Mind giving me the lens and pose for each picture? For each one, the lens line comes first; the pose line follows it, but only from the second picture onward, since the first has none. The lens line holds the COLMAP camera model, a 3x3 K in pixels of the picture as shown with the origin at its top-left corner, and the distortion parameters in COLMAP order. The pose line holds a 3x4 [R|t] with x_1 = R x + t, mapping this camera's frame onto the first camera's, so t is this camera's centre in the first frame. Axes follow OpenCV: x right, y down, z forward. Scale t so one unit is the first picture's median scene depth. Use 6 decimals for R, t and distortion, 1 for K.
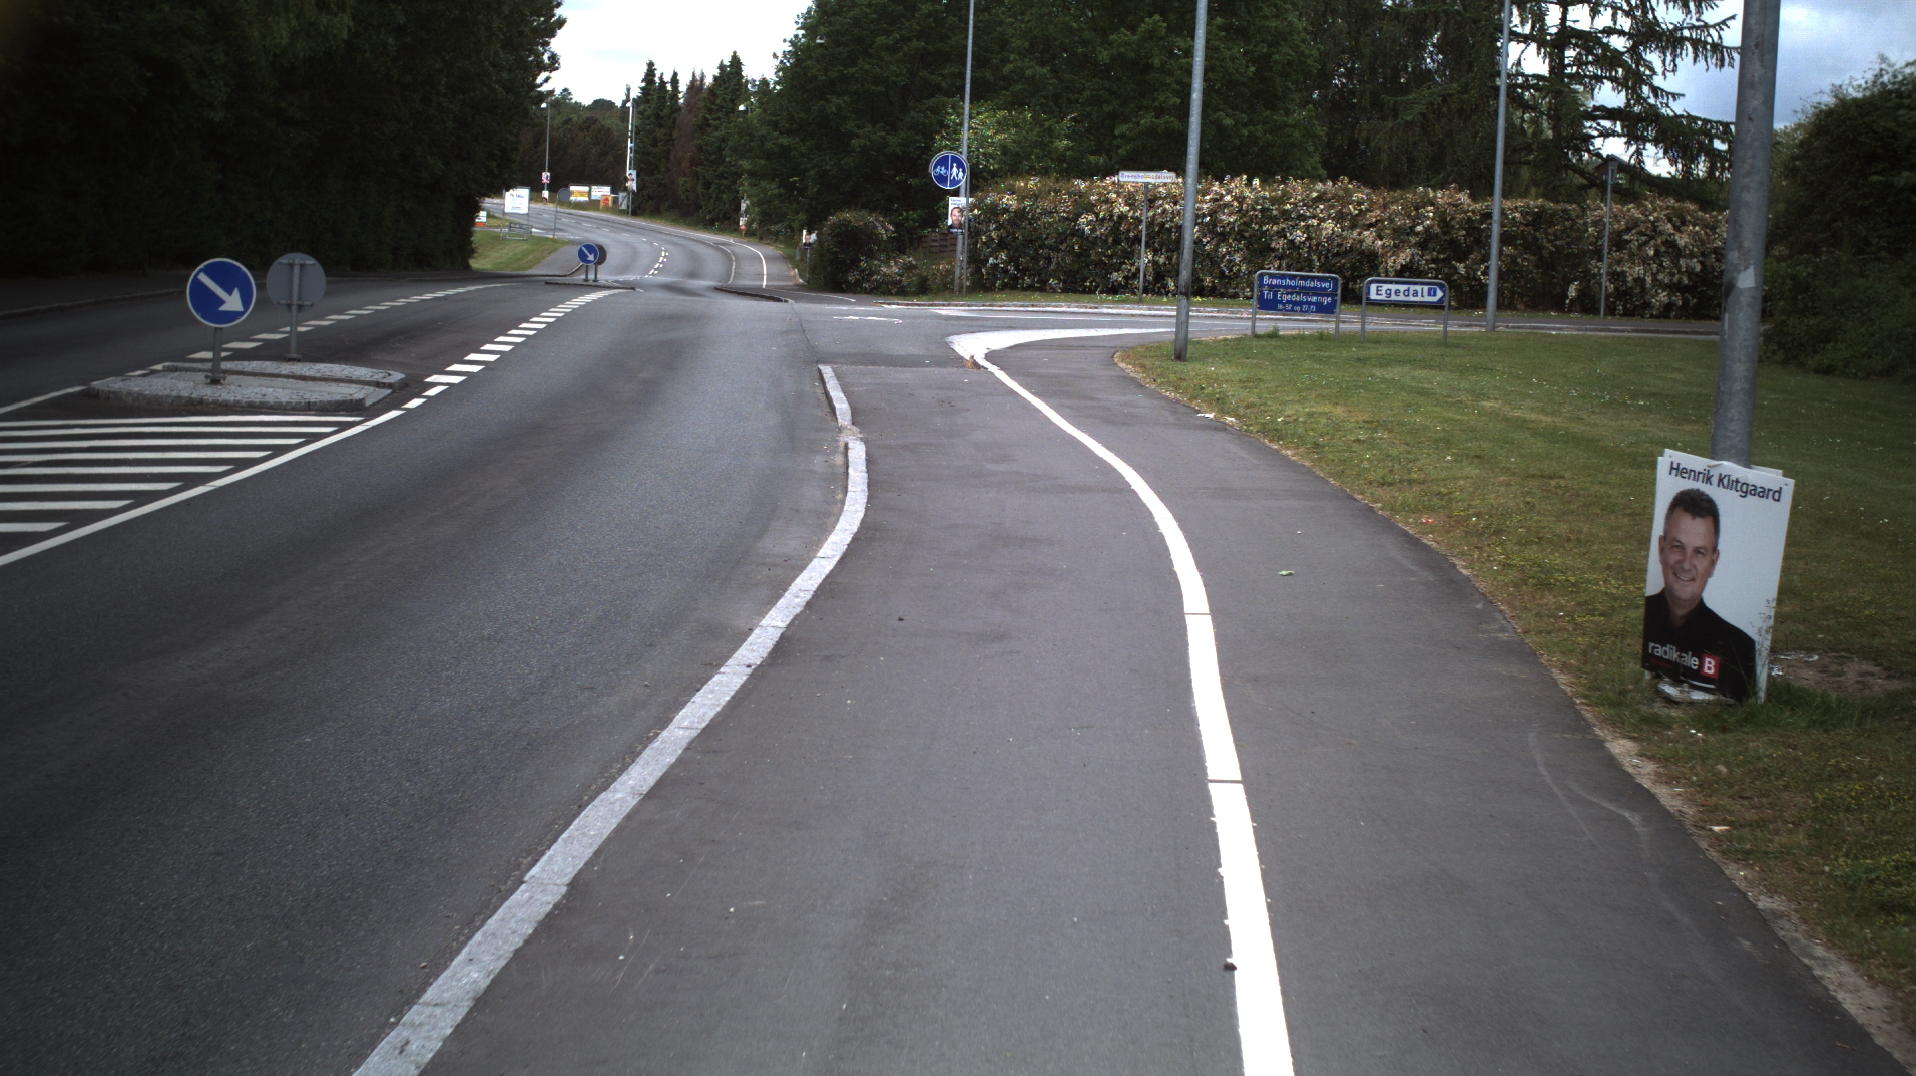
lens RADIAL K [[3355.3, 0, 958.0], [0, 3355.3, 538.0], [0, 0, 1]] dist [-0.302836, 0.422390]
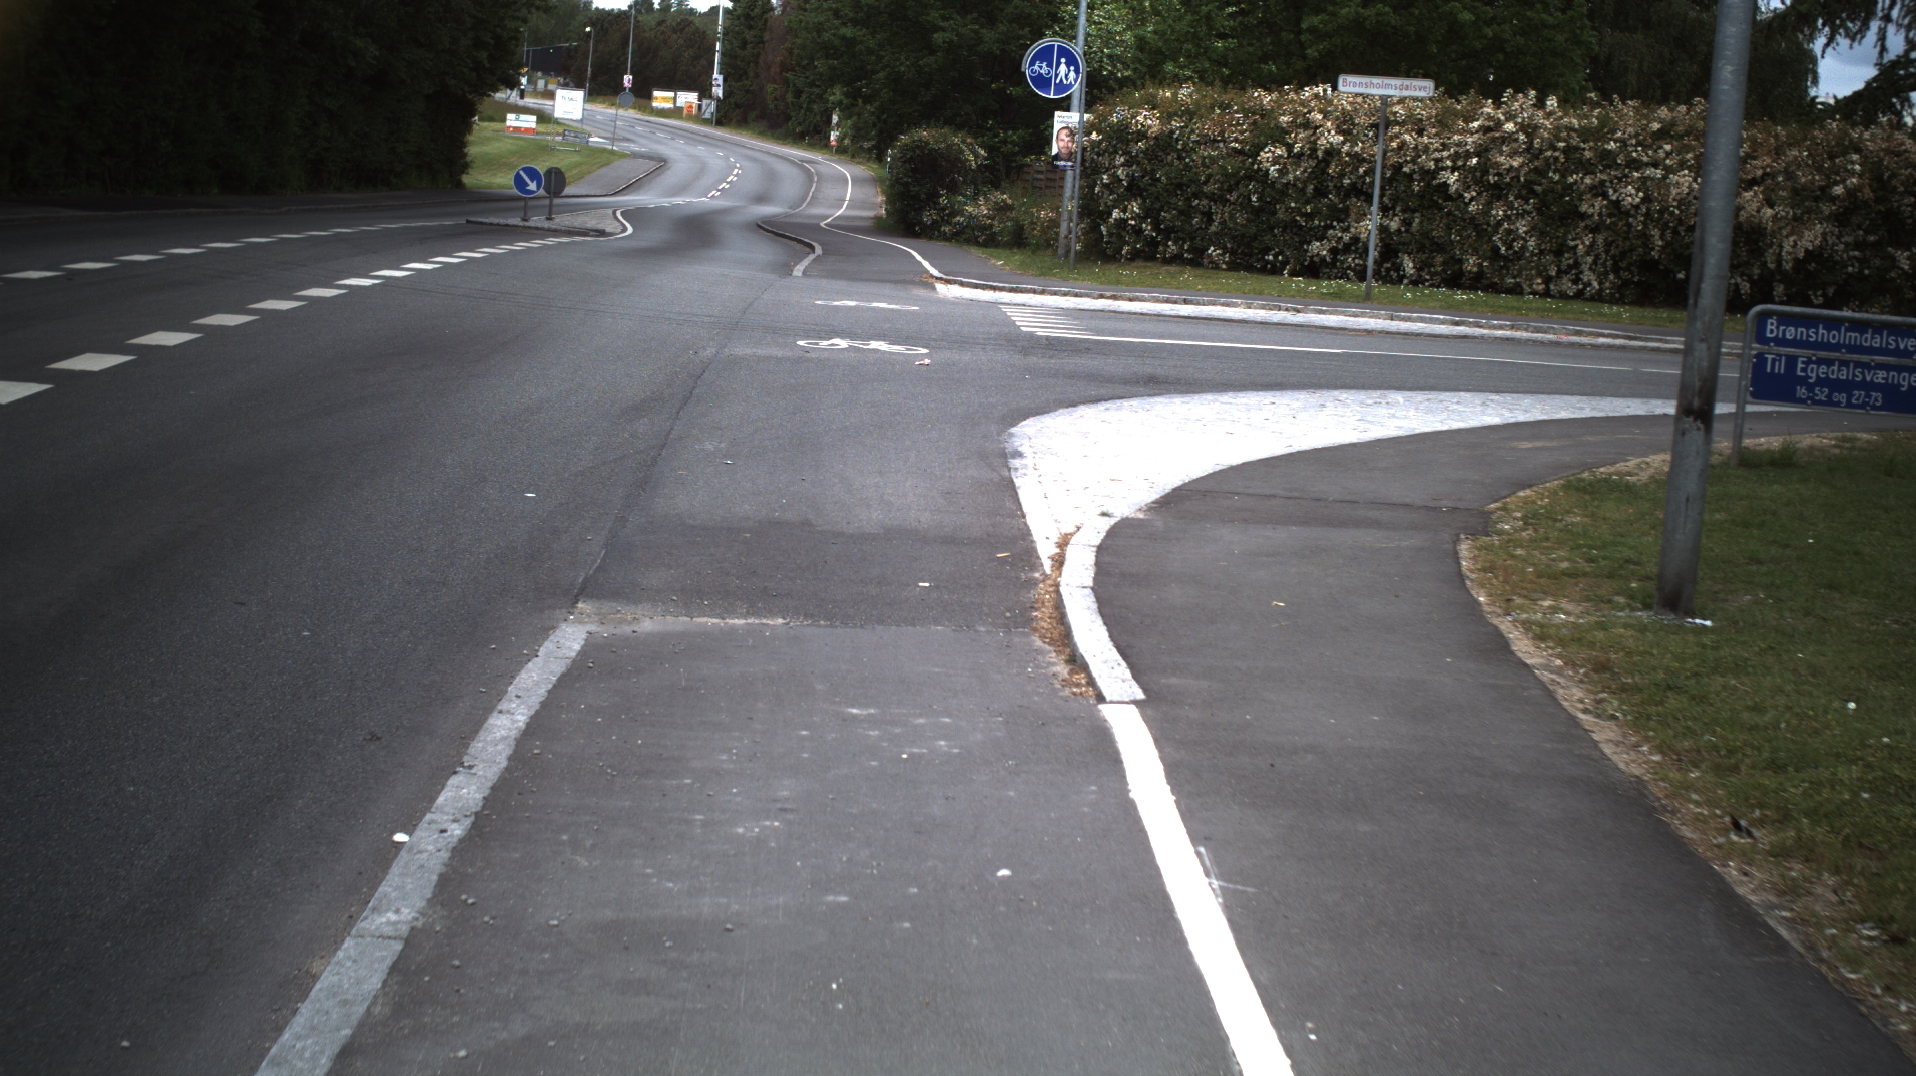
lens RADIAL K [[3355.3, 0, 958.0], [0, 3355.3, 538.0], [0, 0, 1]] dist [-0.302836, 0.422390]
pose [[0.998926, 0.032568, -0.032952, 0.003036], [-0.031756, 0.999186, 0.024885, -0.037998], [0.033735, -0.023812, 0.999147, 0.382139]]
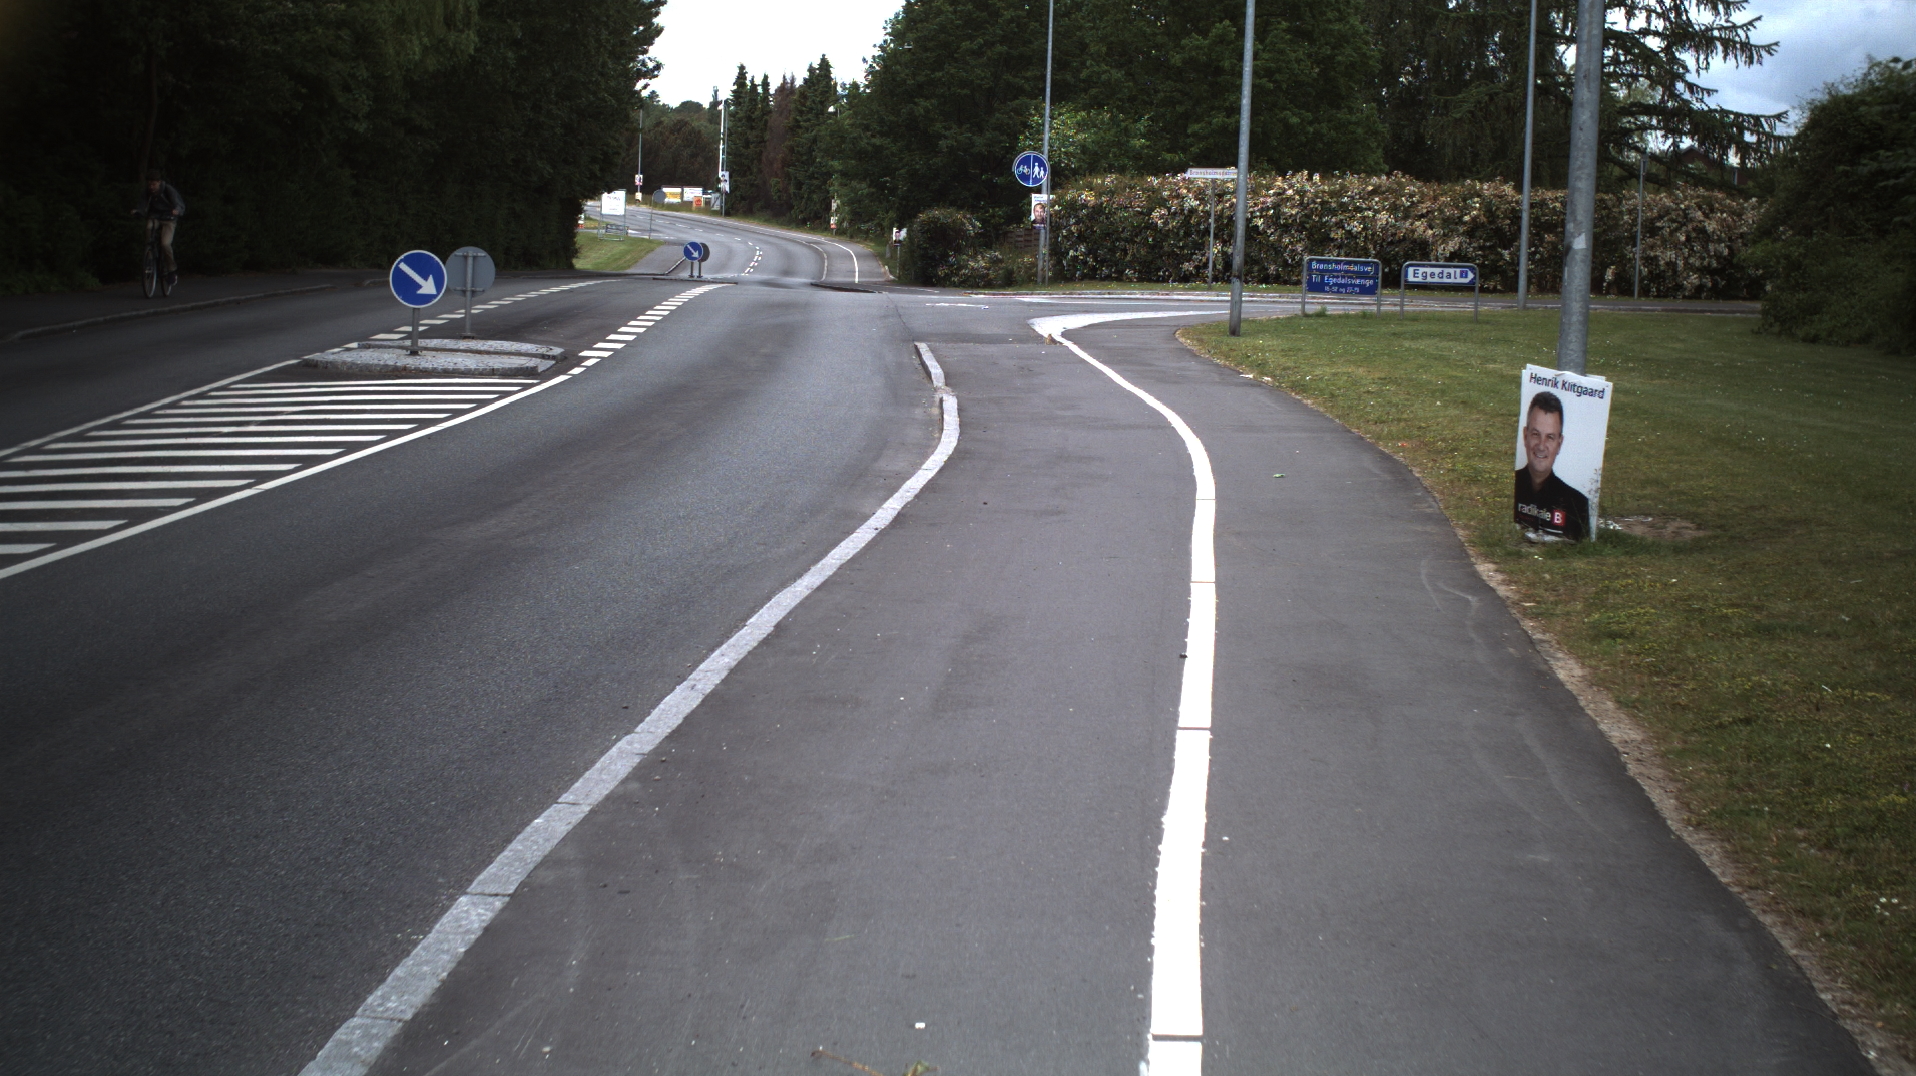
lens RADIAL K [[3355.3, 0, 958.0], [0, 3355.3, 538.0], [0, 0, 1]] dist [-0.302836, 0.422390]
pose [[0.999588, -0.009587, -0.027052, 0.001813], [0.009603, 0.999954, 0.000448, 0.007962], [0.027047, -0.000707, 0.999634, -0.075786]]
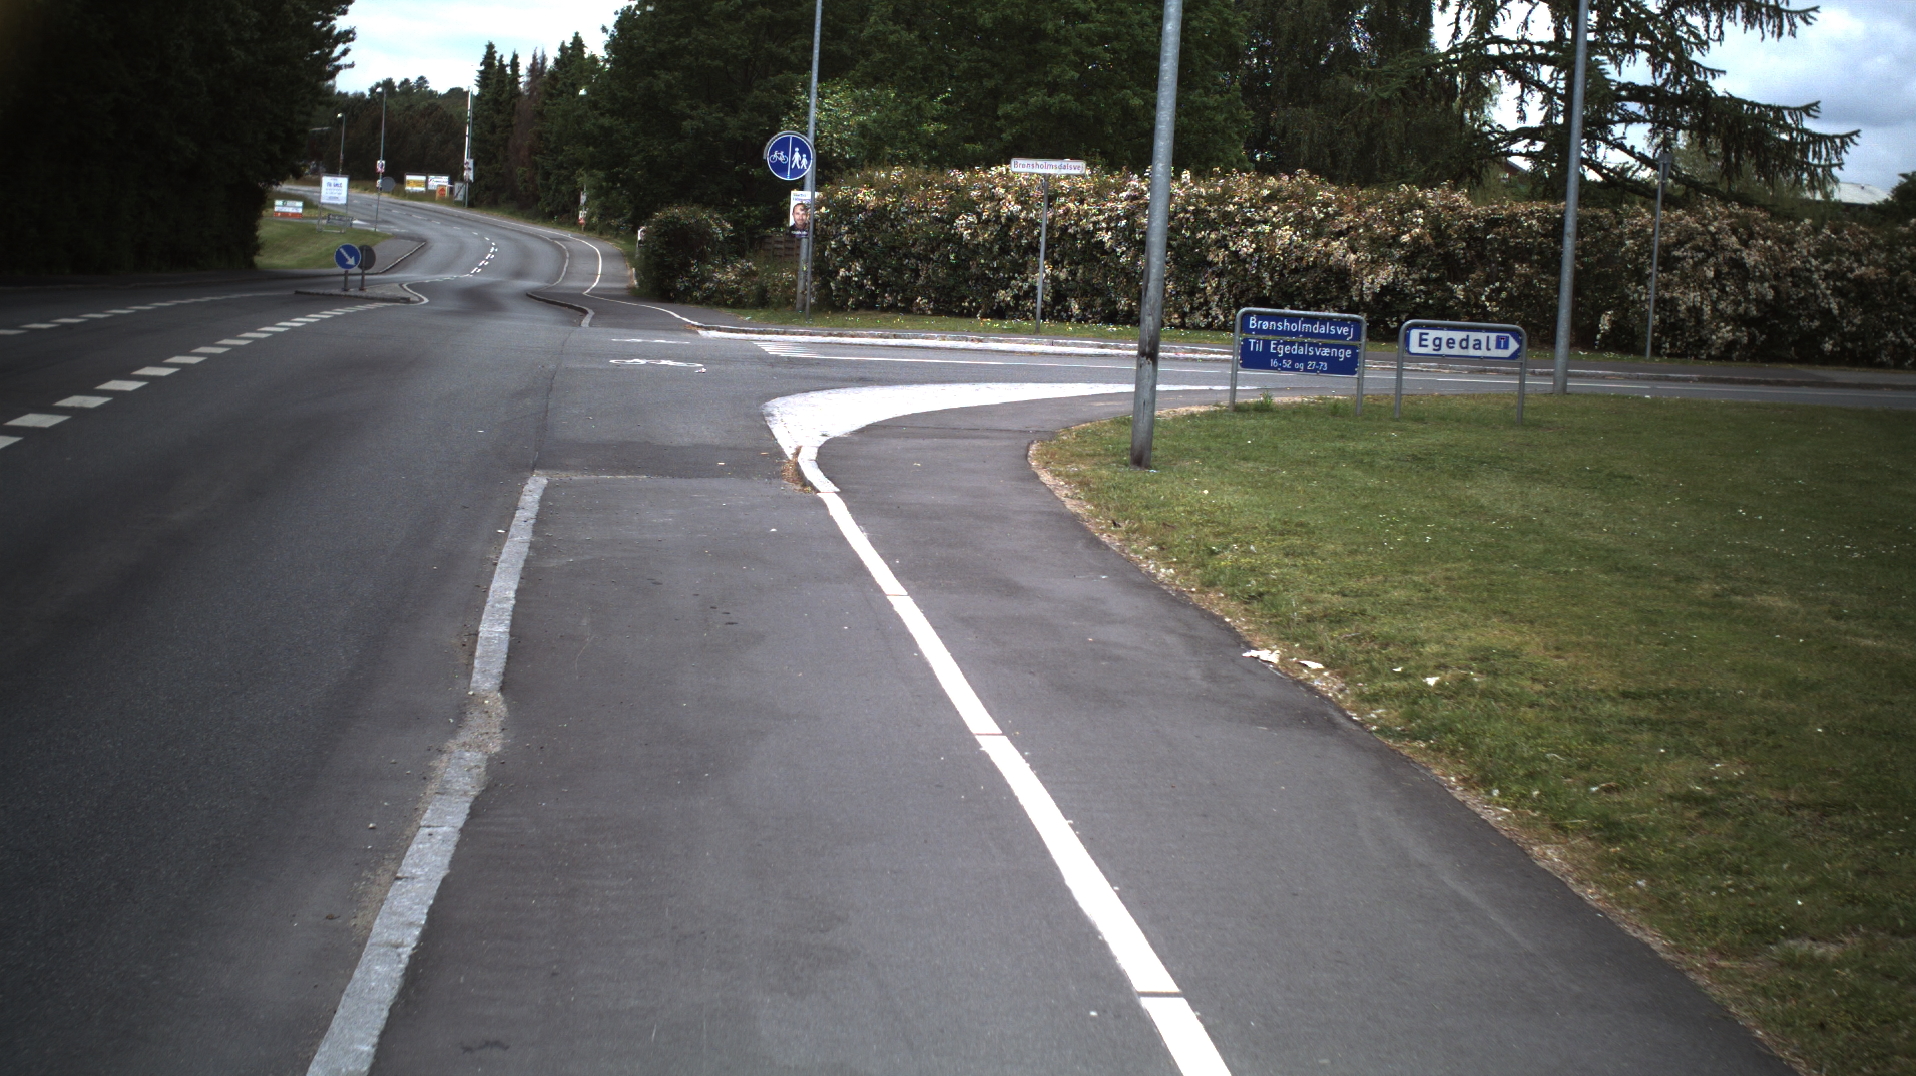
lens RADIAL K [[3355.3, 0, 958.0], [0, 3355.3, 538.0], [0, 0, 1]] dist [-0.302836, 0.422390]
pose [[0.999082, 0.007881, 0.042104, 0.004705], [-0.007951, 0.999967, 0.001509, -0.023278], [-0.042091, -0.001842, 0.999112, 0.228090]]
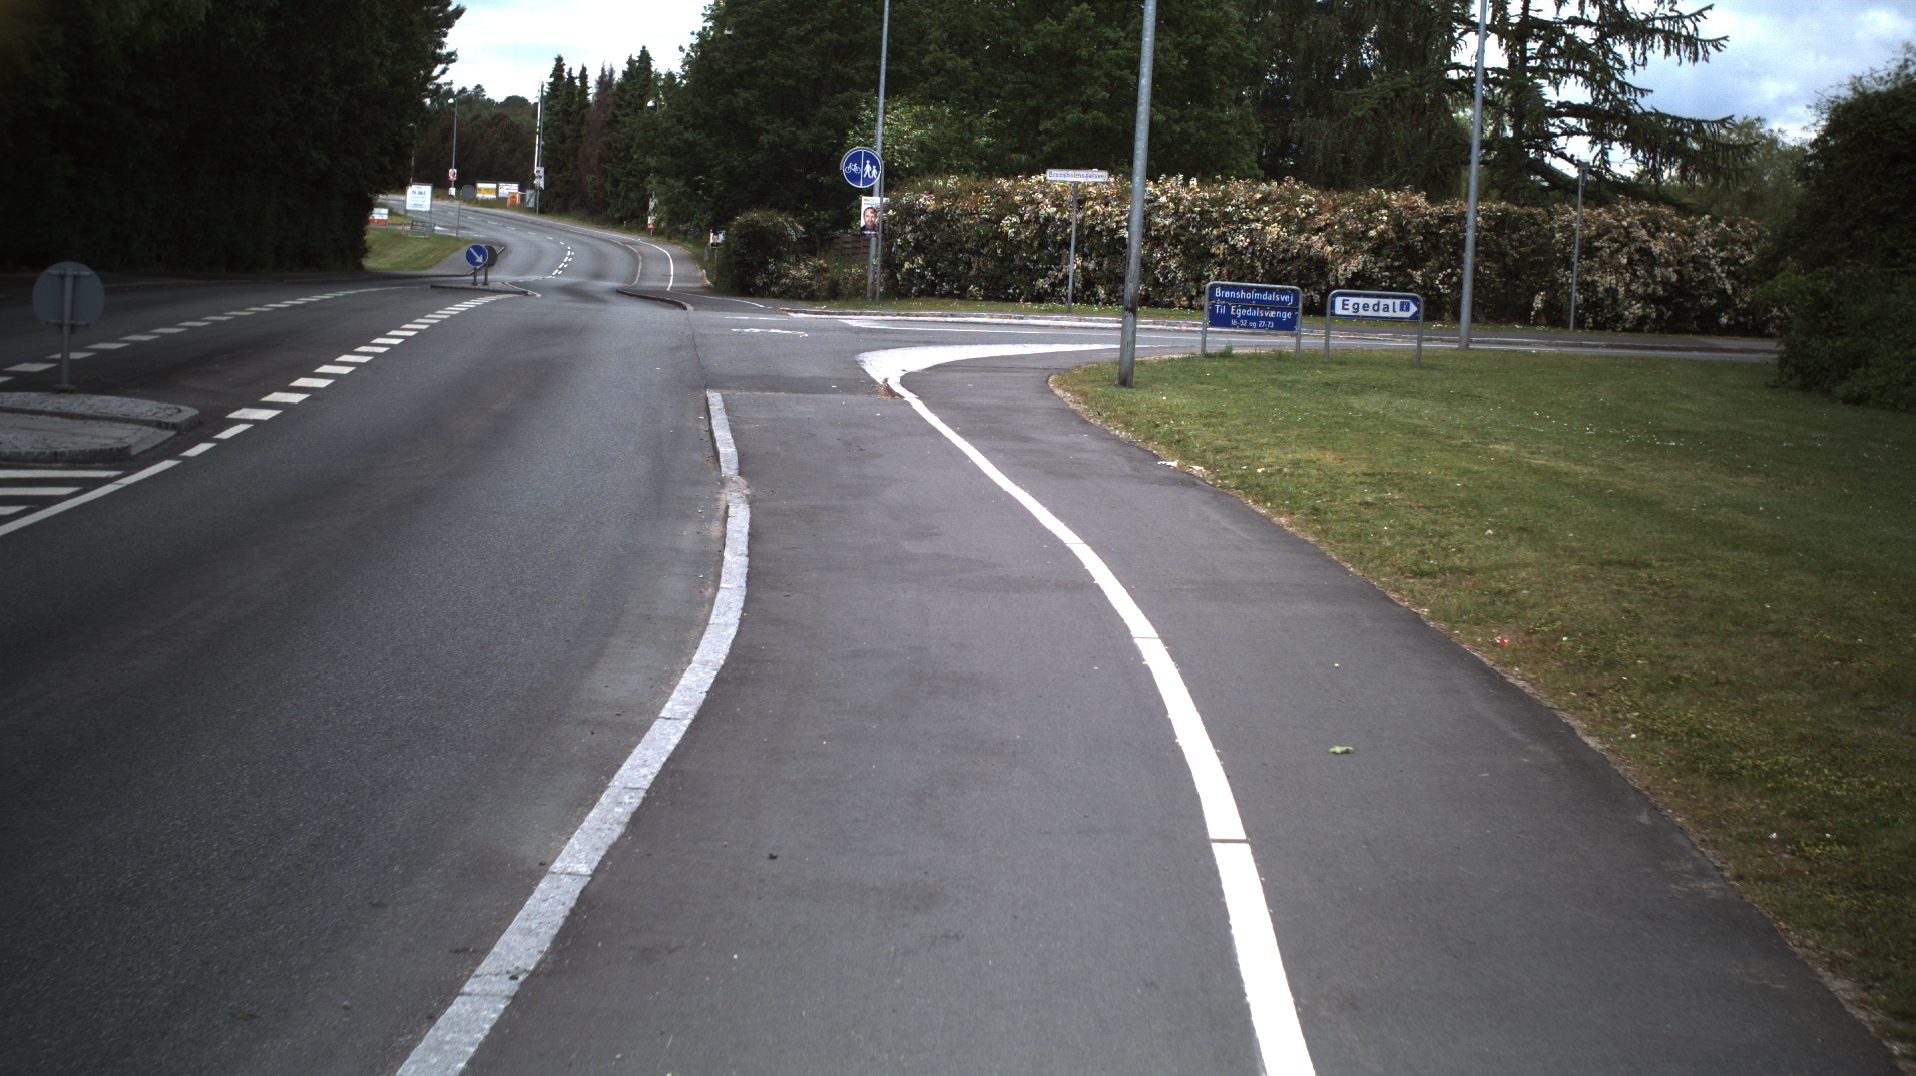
lens RADIAL K [[3355.3, 0, 958.0], [0, 3355.3, 538.0], [0, 0, 1]] dist [-0.302836, 0.422390]
pose [[0.999658, 0.003548, 0.025904, 0.000359], [-0.003554, 0.999994, 0.000182, -0.007882], [-0.025903, -0.000274, 0.999664, 0.075929]]
